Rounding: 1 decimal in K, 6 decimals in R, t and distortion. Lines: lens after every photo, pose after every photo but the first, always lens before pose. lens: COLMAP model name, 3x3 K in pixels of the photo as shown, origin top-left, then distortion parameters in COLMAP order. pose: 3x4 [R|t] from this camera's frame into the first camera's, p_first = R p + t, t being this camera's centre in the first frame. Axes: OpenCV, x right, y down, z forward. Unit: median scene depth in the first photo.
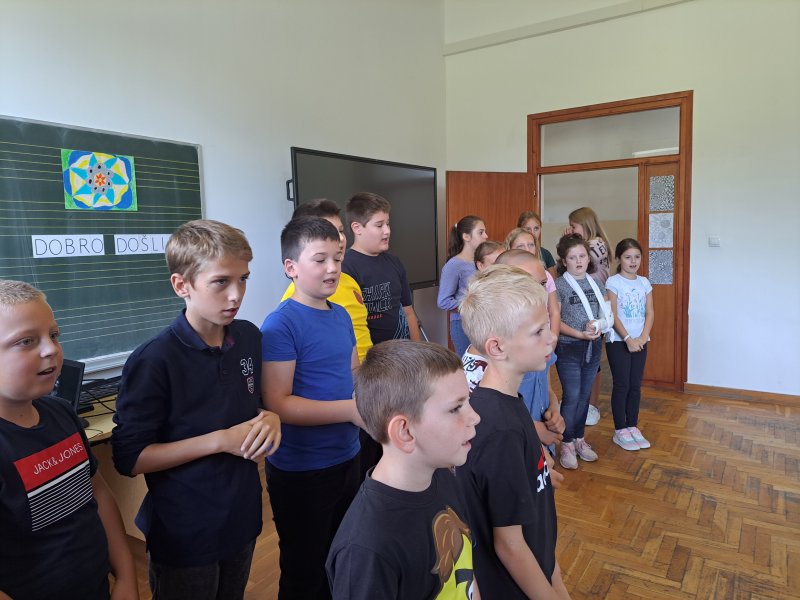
lens RADIAL K [[577.5, 0, 386.8], [0, 577.5, 287.7], [0, 0, 1]] dist [0.072280, -0.075965]
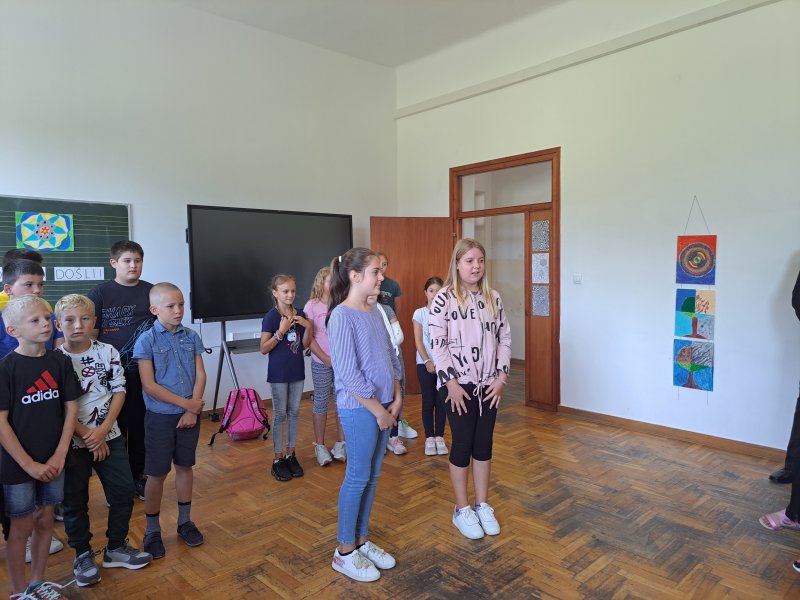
lens RADIAL K [[577.5, 0, 414.7], [0, 577.5, 290.7], [0, 0, 1]] dist [0.072280, -0.075965]
pose [[0.971896, 0.022958, -0.234287, 0.568336], [-0.033517, 0.998589, -0.041184, -0.000057], [0.233011, 0.047880, 0.971295, -0.170936]]
